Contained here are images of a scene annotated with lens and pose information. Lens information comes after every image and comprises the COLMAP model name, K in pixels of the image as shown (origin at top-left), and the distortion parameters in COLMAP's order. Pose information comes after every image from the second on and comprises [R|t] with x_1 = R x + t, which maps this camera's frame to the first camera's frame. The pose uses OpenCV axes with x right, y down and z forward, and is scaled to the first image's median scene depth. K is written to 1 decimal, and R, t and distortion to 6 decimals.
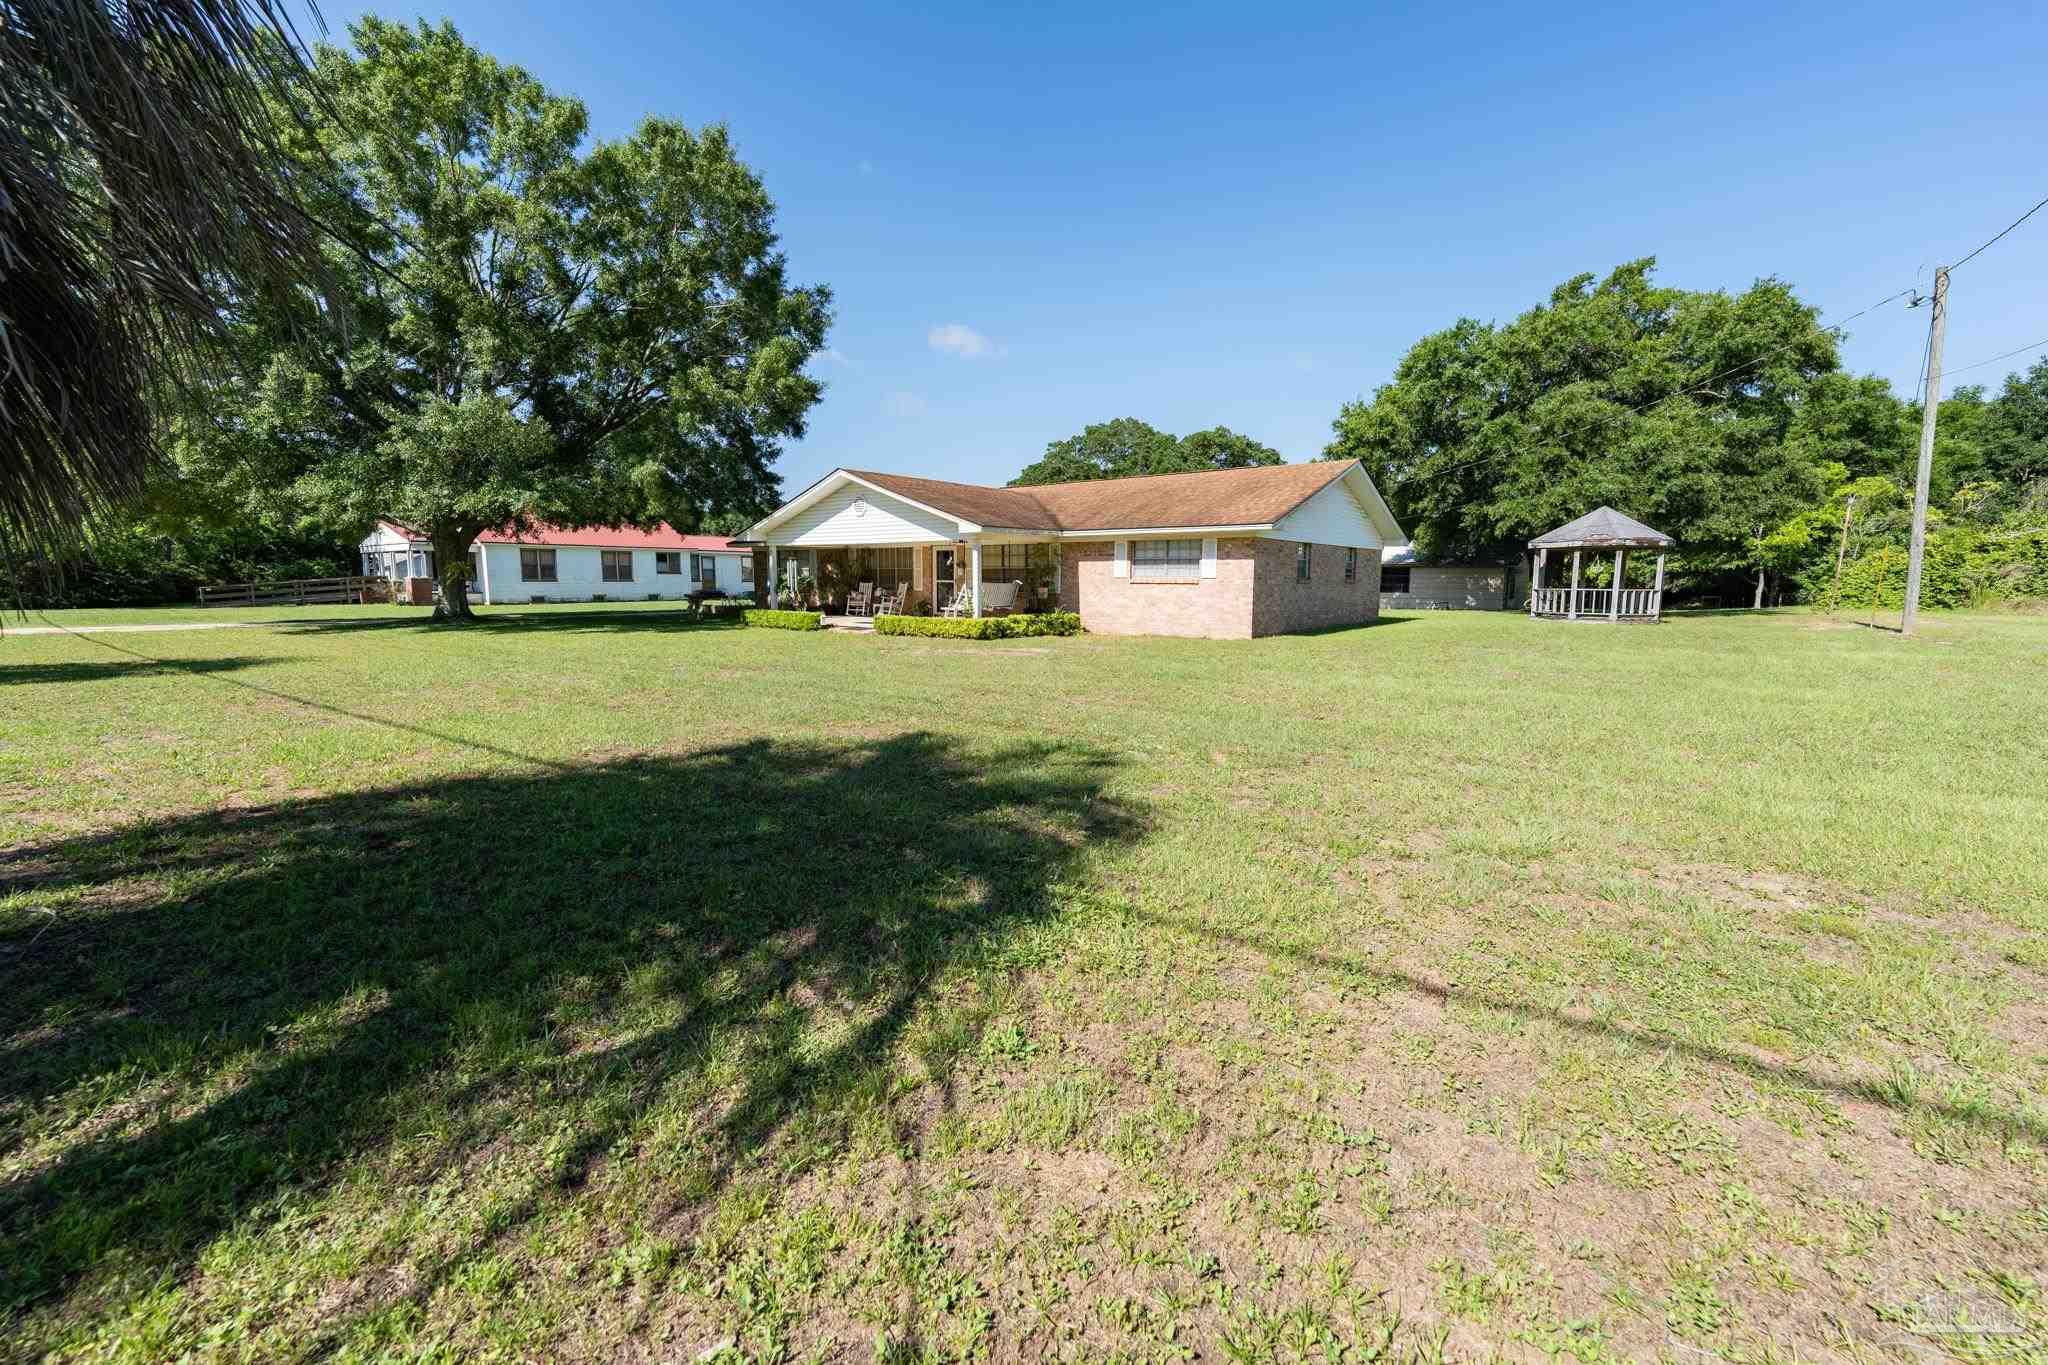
lens RADIAL K [[794.9, 0, 1011.2], [0, 794.9, 680.1], [0, 0, 1]] dist [-0.001943, -0.000122]
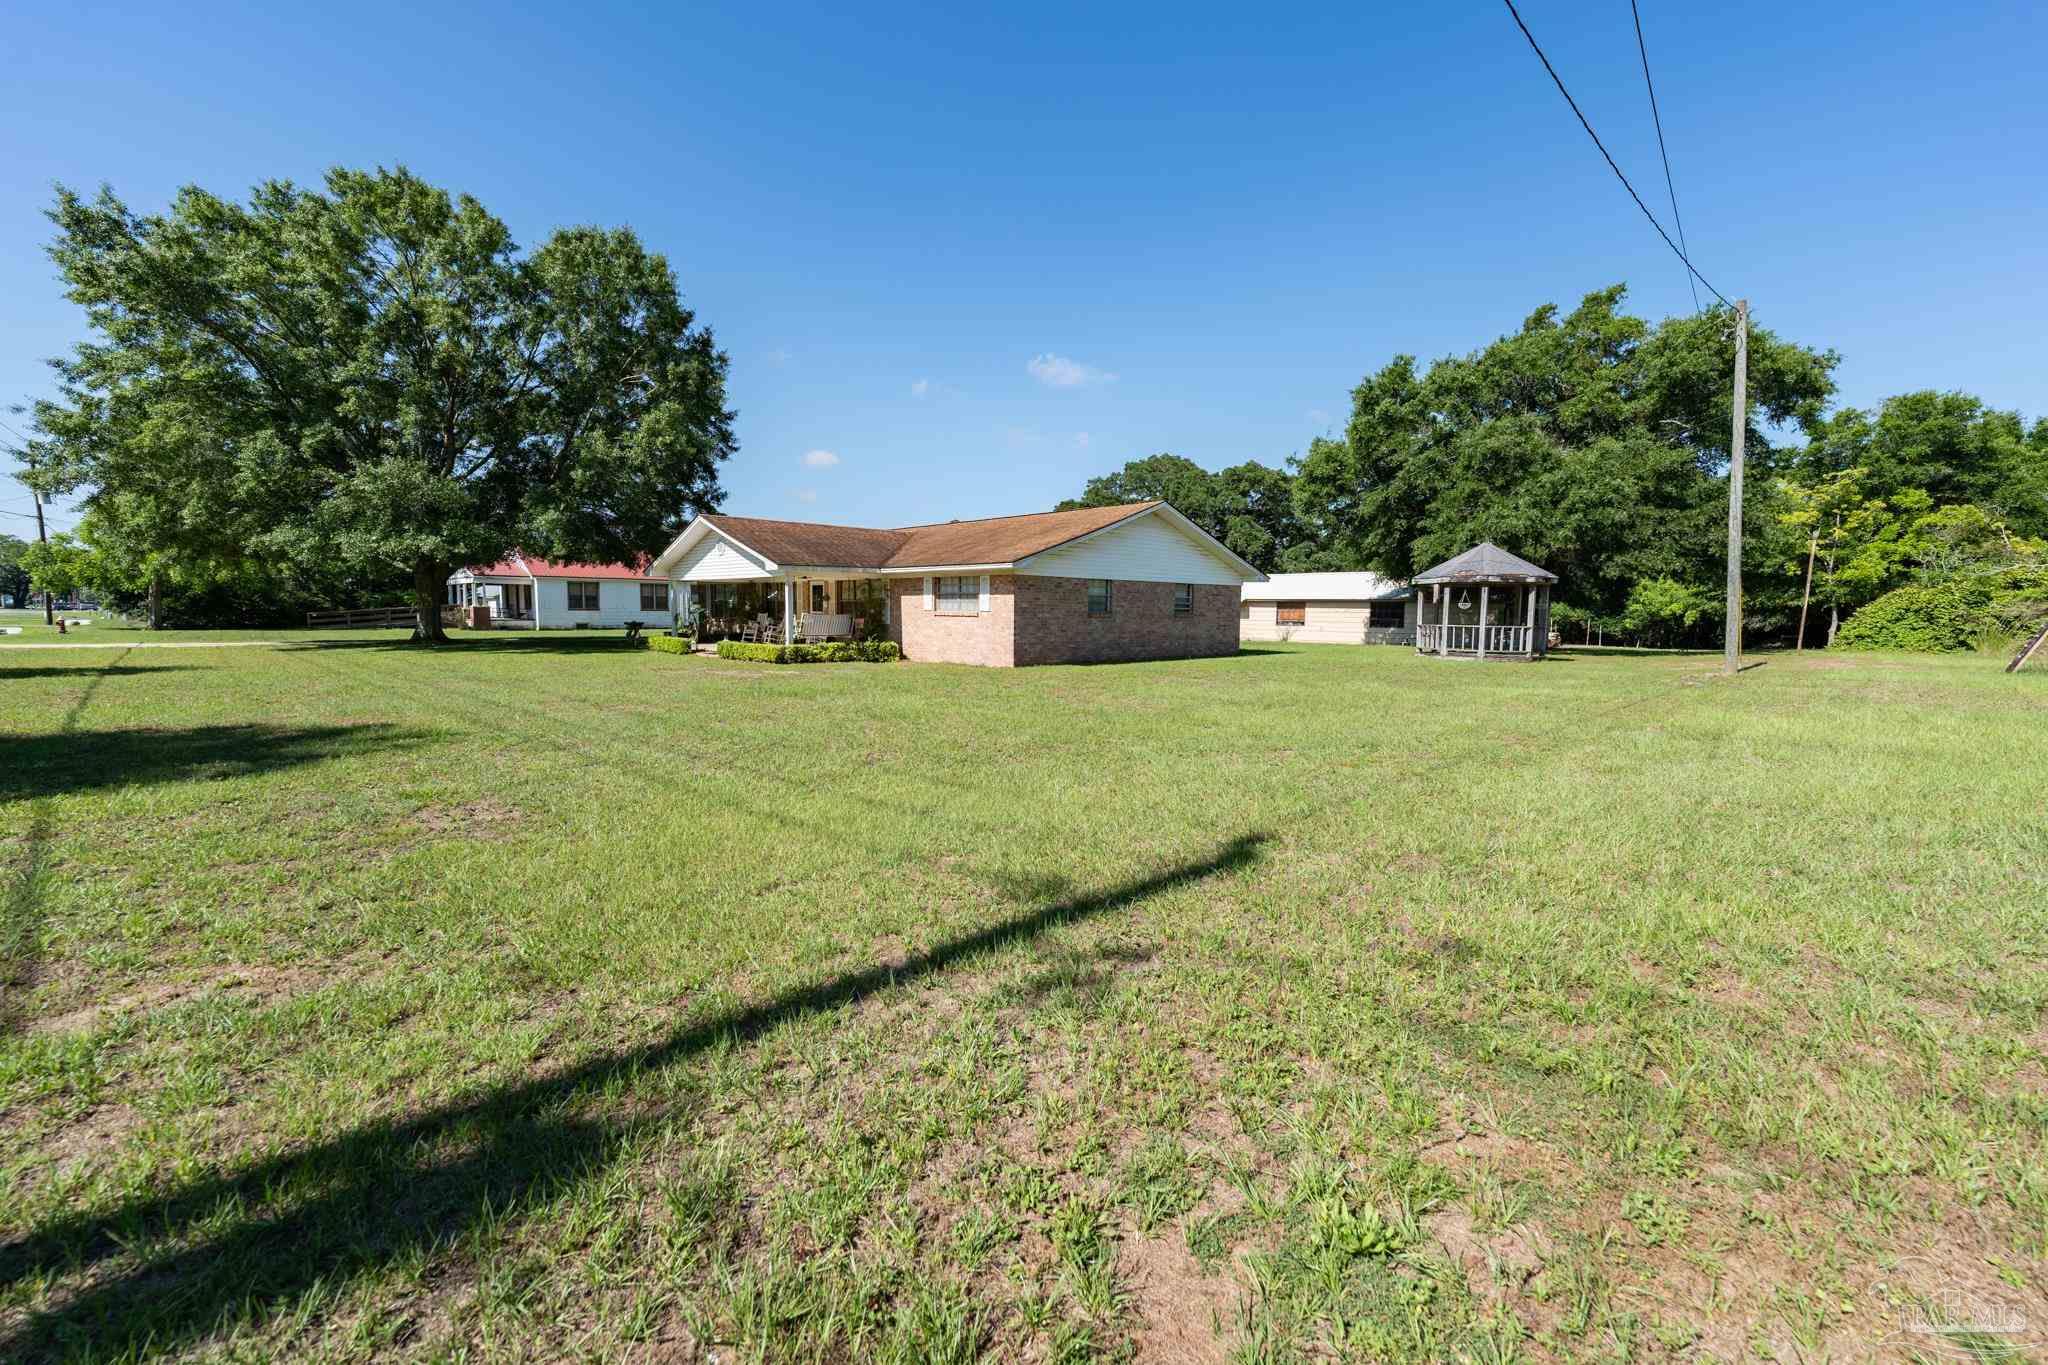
lens RADIAL K [[794.9, 0, 1020.5], [0, 794.9, 680.3], [0, 0, 1]] dist [-0.001943, -0.000122]
pose [[0.990381, 0.019116, -0.137038, 0.332873], [-0.024506, 0.998987, -0.037749, 0.005441], [0.136178, 0.040744, 0.989846, -0.057859]]
